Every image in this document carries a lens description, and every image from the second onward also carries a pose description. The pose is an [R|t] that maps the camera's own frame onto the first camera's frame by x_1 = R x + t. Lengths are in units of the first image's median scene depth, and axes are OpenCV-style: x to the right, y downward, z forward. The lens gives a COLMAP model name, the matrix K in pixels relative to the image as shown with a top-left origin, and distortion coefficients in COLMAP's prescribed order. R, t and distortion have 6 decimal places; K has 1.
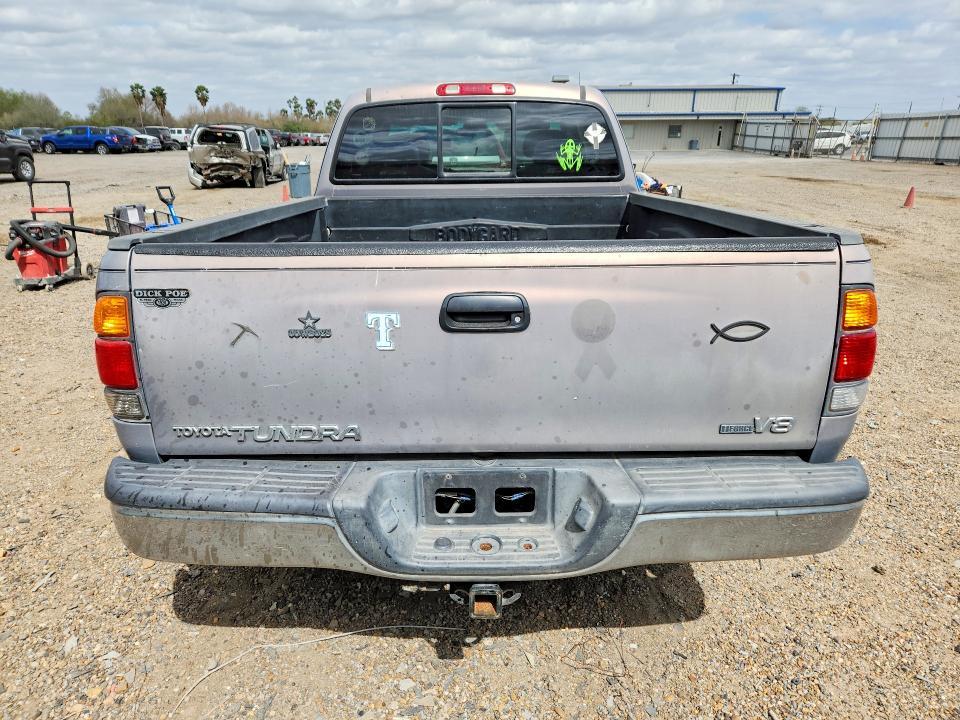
lens RADIAL K [[744.0, 0, 482.8], [0, 744.0, 352.9], [0, 0, 1]] dist [0.017450, -0.002532]
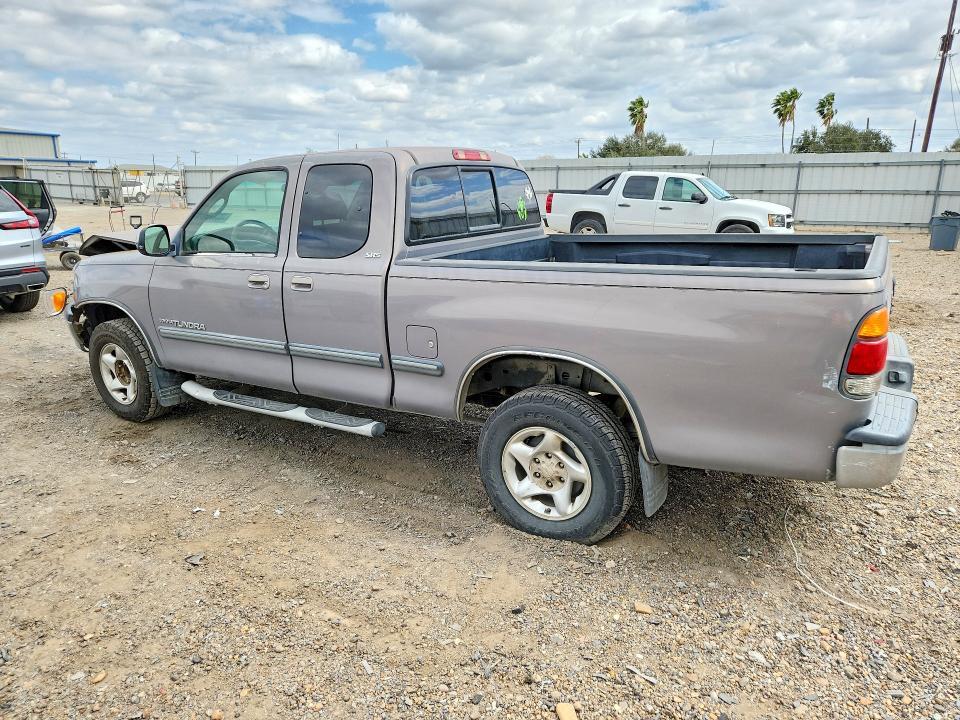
lens RADIAL K [[744.0, 0, 477.4], [0, 744.0, 357.6], [0, 0, 1]] dist [0.017450, -0.002532]
pose [[0.554563, -0.183427, 0.811674, -0.135865], [0.225864, 0.971966, 0.065333, -0.015464], [-0.800903, 0.147097, 0.580446, 0.046813]]
